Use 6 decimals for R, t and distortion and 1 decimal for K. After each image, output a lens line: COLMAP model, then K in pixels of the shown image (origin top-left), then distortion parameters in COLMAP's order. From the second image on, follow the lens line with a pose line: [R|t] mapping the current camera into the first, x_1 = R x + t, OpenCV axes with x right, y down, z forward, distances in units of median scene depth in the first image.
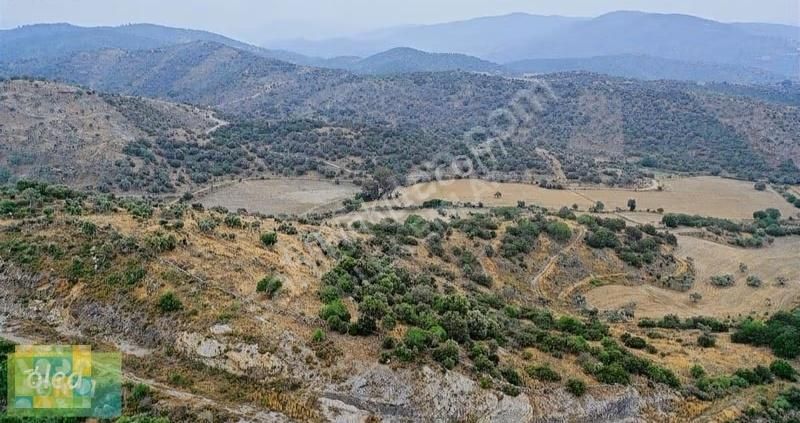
lens RADIAL K [[636.7, 0, 400.0], [0, 636.7, 211.5], [0, 0, 1]] dist [-0.005142, -0.002530]
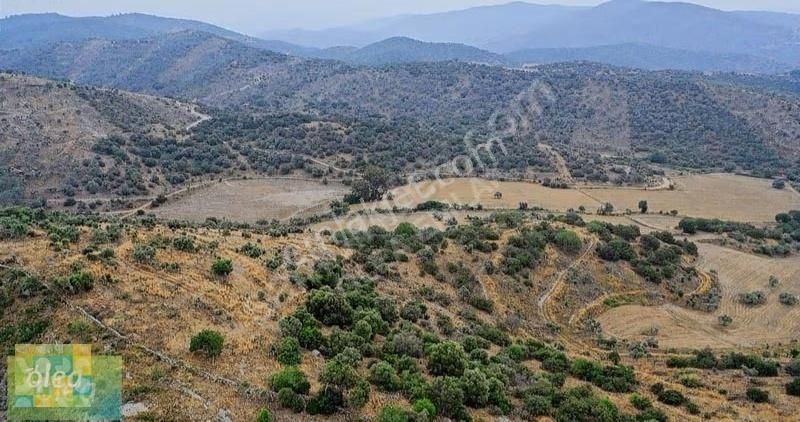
lens RADIAL K [[636.7, 0, 400.0], [0, 636.7, 211.0], [0, 0, 1]] dist [-0.005142, -0.002530]
pose [[0.999993, -0.003082, 0.001957, 0.008733], [0.003055, 0.999901, 0.013703, -0.016143], [-0.001999, -0.013697, 0.999904, 0.071300]]
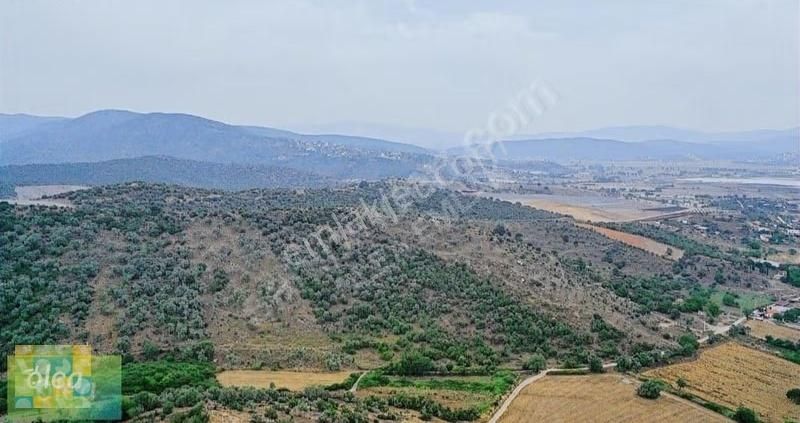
lens RADIAL K [[636.7, 0, 400.0], [0, 636.7, 211.5], [0, 0, 1]] dist [-0.005142, -0.002530]
pose [[0.717707, -0.070597, 0.692757, 0.065928], [0.177776, 0.980457, -0.084263, -0.193599], [-0.673270, 0.183632, 0.716231, 0.787729]]
